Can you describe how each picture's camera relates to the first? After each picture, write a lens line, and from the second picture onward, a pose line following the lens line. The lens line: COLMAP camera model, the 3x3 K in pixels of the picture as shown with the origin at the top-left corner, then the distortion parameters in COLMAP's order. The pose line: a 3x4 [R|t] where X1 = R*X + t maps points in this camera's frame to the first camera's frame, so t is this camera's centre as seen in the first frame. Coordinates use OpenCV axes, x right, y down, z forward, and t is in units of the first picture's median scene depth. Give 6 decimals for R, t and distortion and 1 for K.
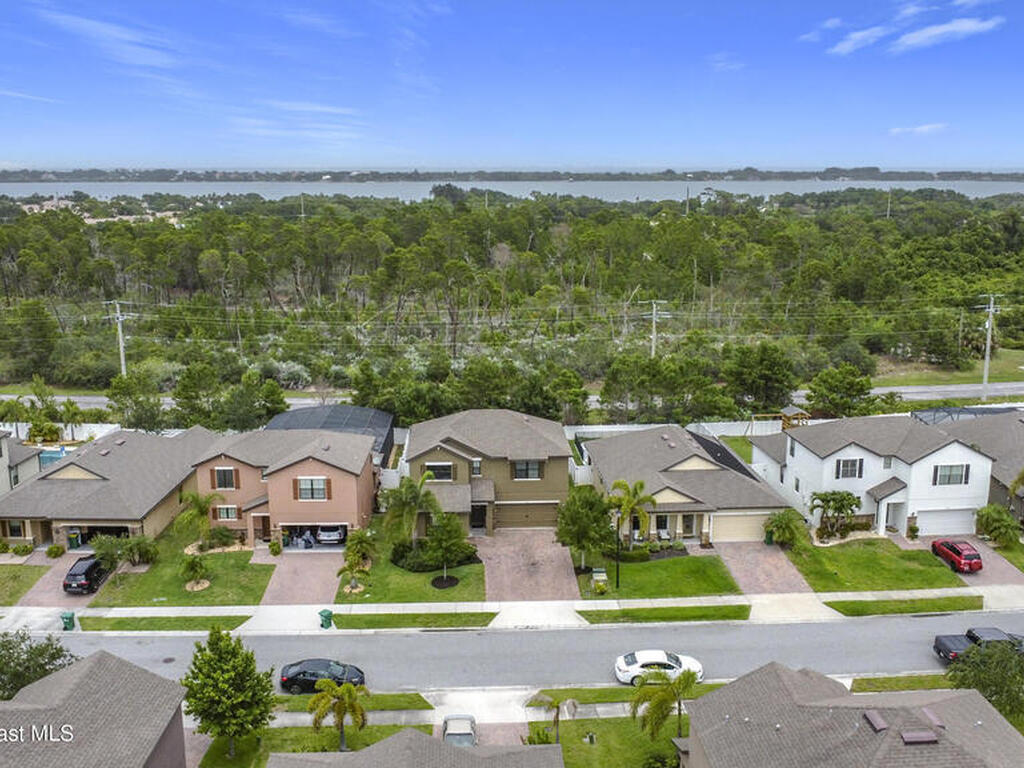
lens RADIAL K [[1008.7, 0, 518.6], [0, 1008.7, 381.1], [0, 0, 1]] dist [-0.017442, 0.000000]
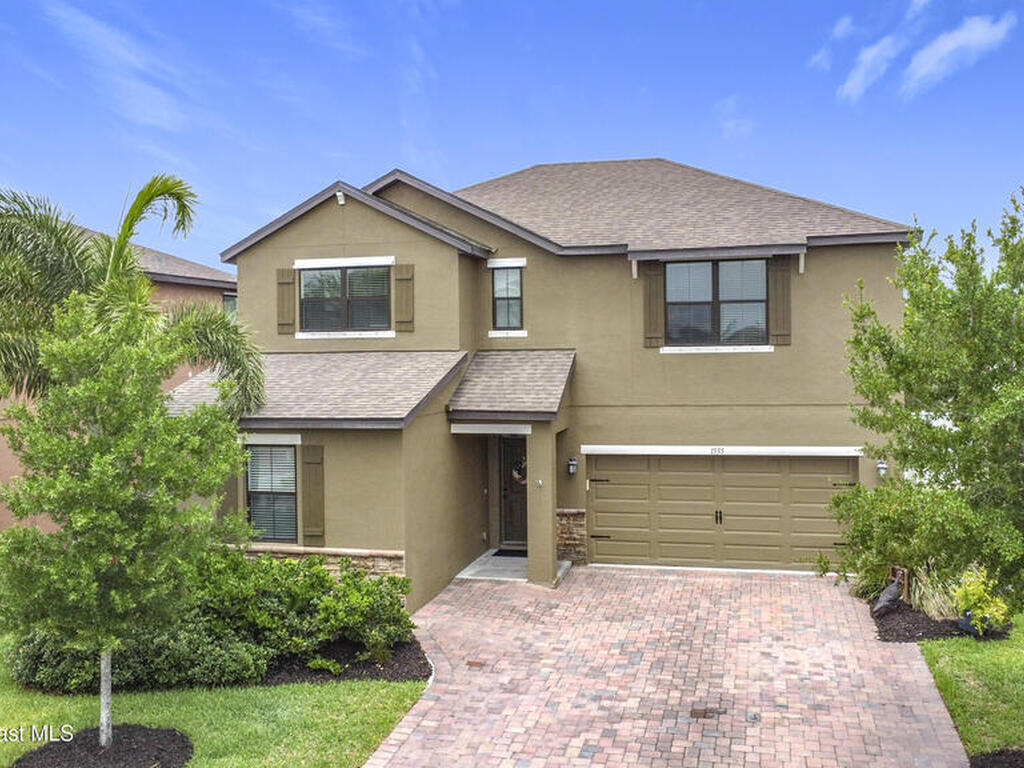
lens RADIAL K [[1008.7, 0, 509.8], [0, 1008.7, 376.8], [0, 0, 1]] dist [-0.017442, 0.000000]
pose [[0.958114, -0.003018, -0.286372, 0.030354], [-0.048212, 0.983973, -0.171674, 0.151366], [0.282301, 0.178289, 0.942613, 0.793806]]
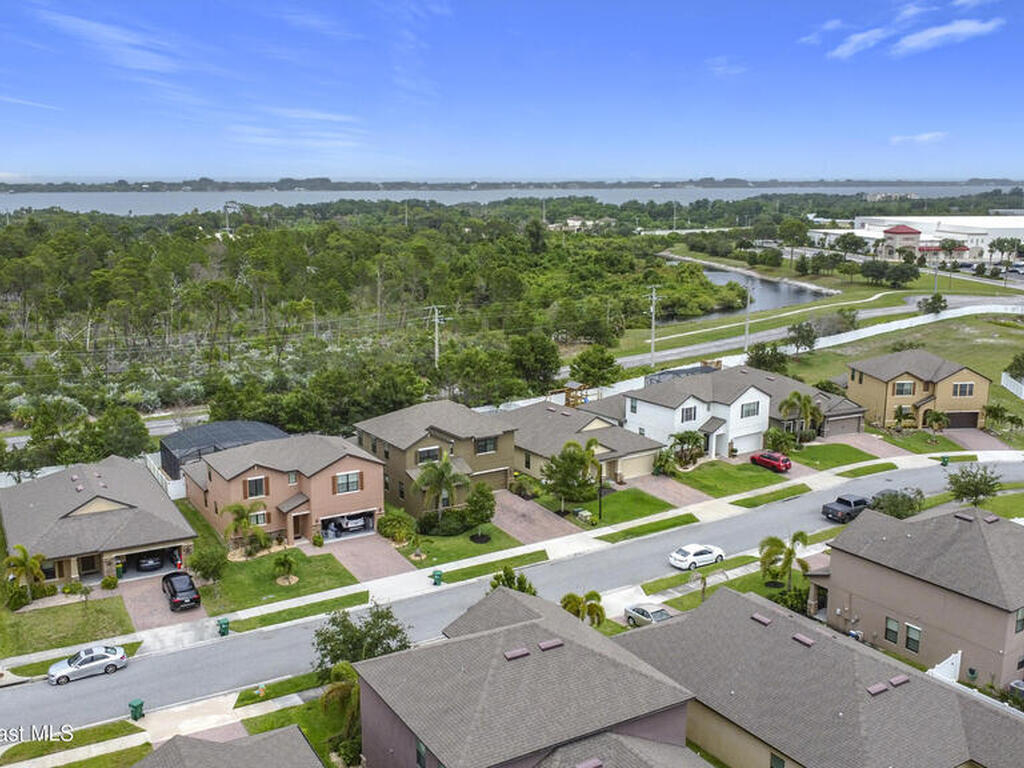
lens RADIAL K [[1008.7, 0, 507.5], [0, 1008.7, 380.6], [0, 0, 1]] dist [-0.017442, 0.000000]
pose [[0.862161, -0.097782, 0.497109, -0.588277], [0.101550, 0.994639, 0.019523, -0.011393], [-0.496353, 0.033649, 0.867468, -0.080244]]
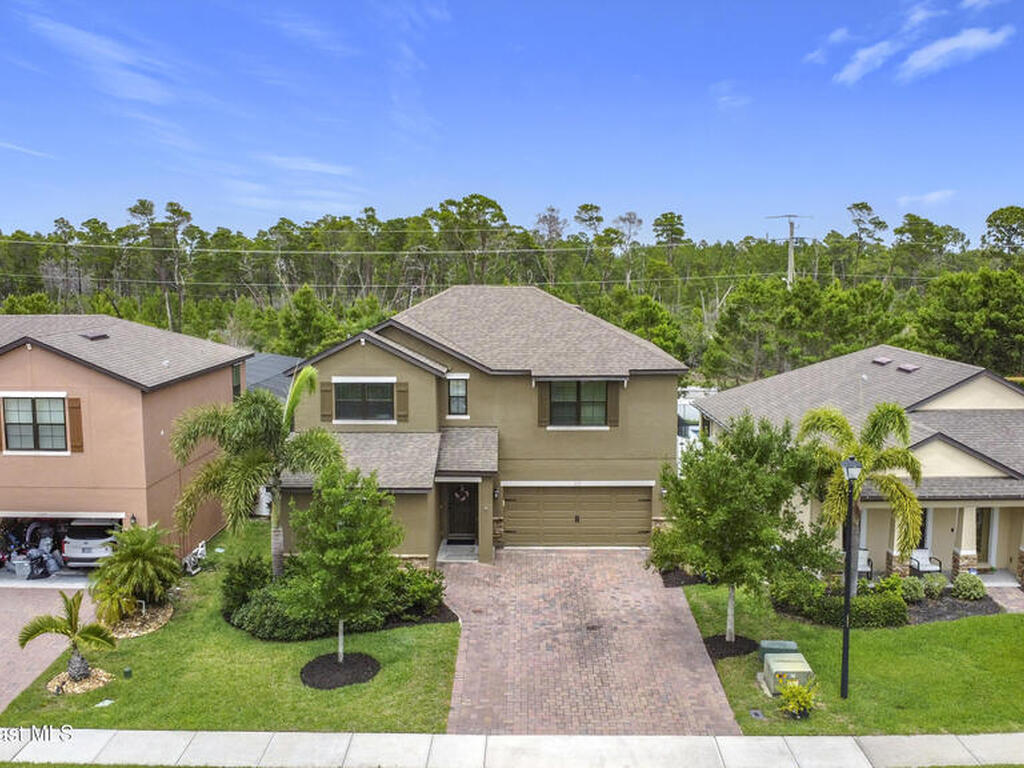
lens RADIAL K [[1008.7, 0, 517.6], [0, 1008.7, 389.2], [0, 0, 1]] dist [-0.017442, 0.000000]
pose [[0.998389, 0.007039, -0.056295, 0.007005], [-0.011902, 0.996178, -0.086531, 0.122090], [0.055471, 0.087062, 0.994657, 0.599303]]
